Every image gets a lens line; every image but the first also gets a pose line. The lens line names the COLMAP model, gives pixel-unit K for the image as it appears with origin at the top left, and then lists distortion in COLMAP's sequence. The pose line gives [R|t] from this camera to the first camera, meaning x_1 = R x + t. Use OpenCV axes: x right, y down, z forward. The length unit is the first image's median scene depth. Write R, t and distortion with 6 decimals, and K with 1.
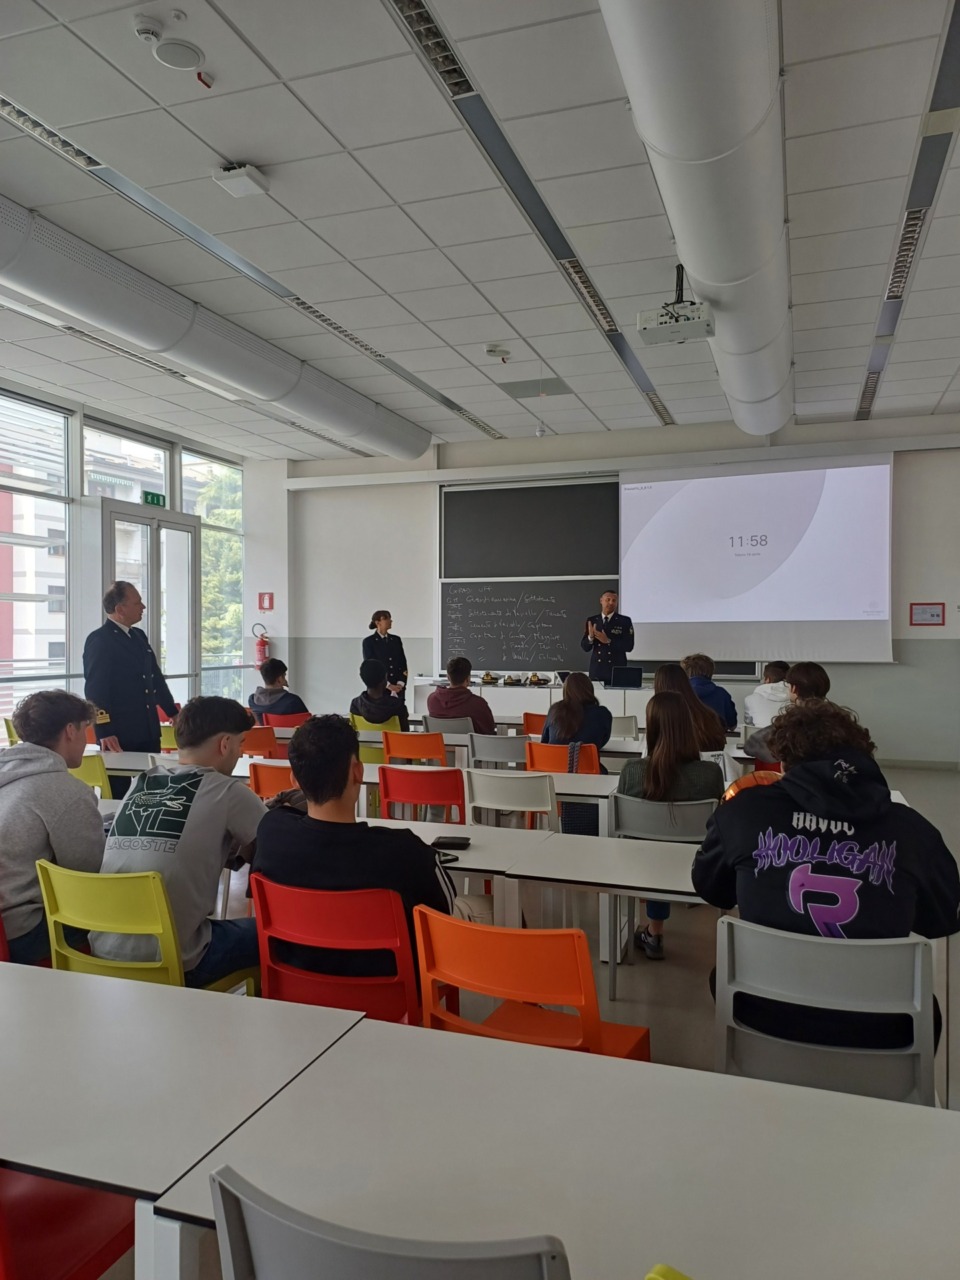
lens RADIAL K [[948.6, 0, 479.0], [0, 948.6, 639.0], [0, 0, 1]] dist [0.063874, 0.000934]
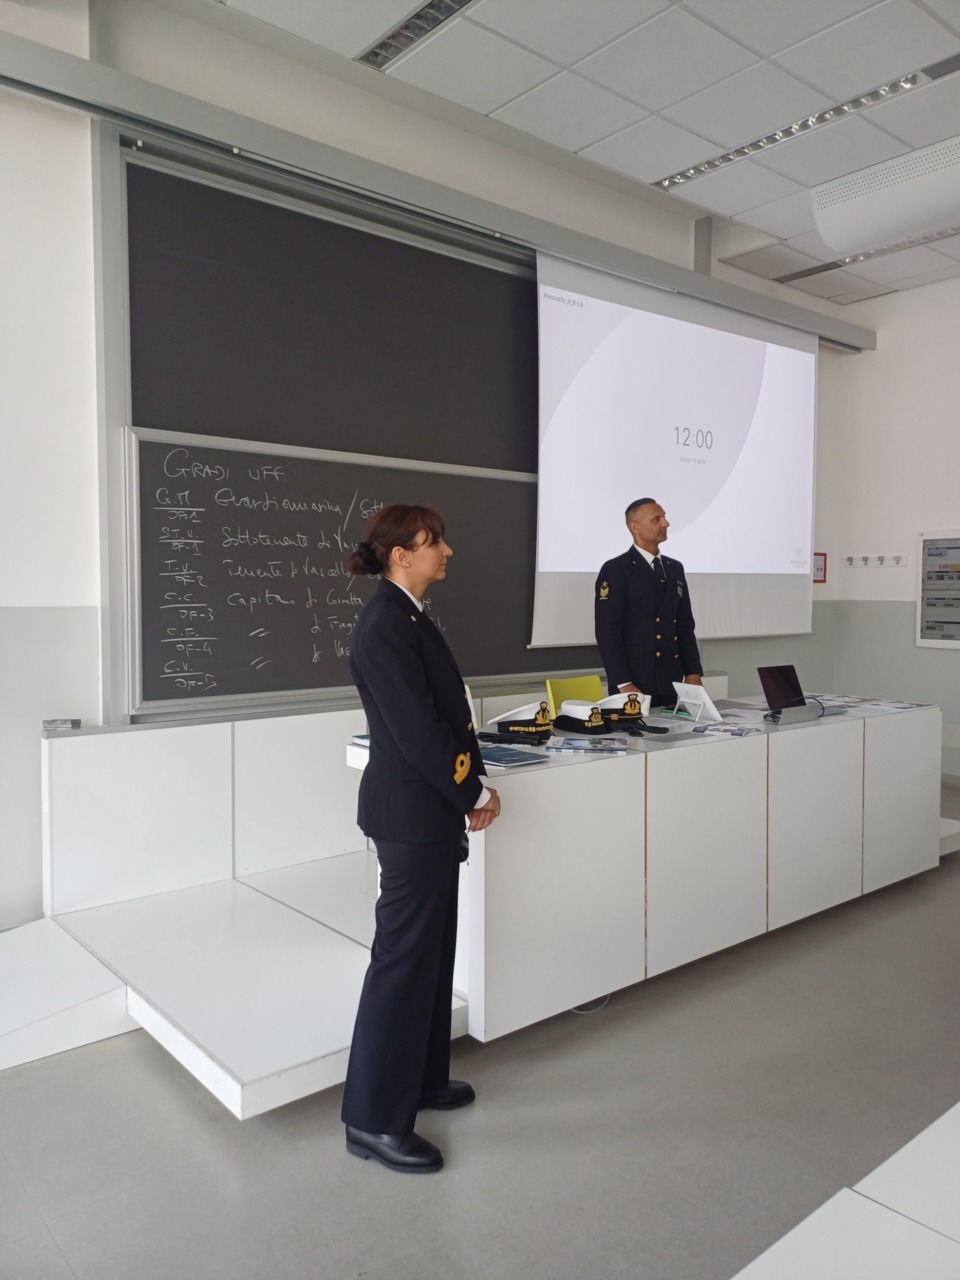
lens RADIAL K [[948.6, 0, 479.0], [0, 948.6, 640.0], [0, 0, 1]] dist [0.063874, 0.000934]
pose [[0.514420, -0.043980, 0.856410, -0.275075], [-0.000850, 0.998657, 0.051796, -0.007060], [-0.857538, -0.027373, 0.513691, 0.739824]]
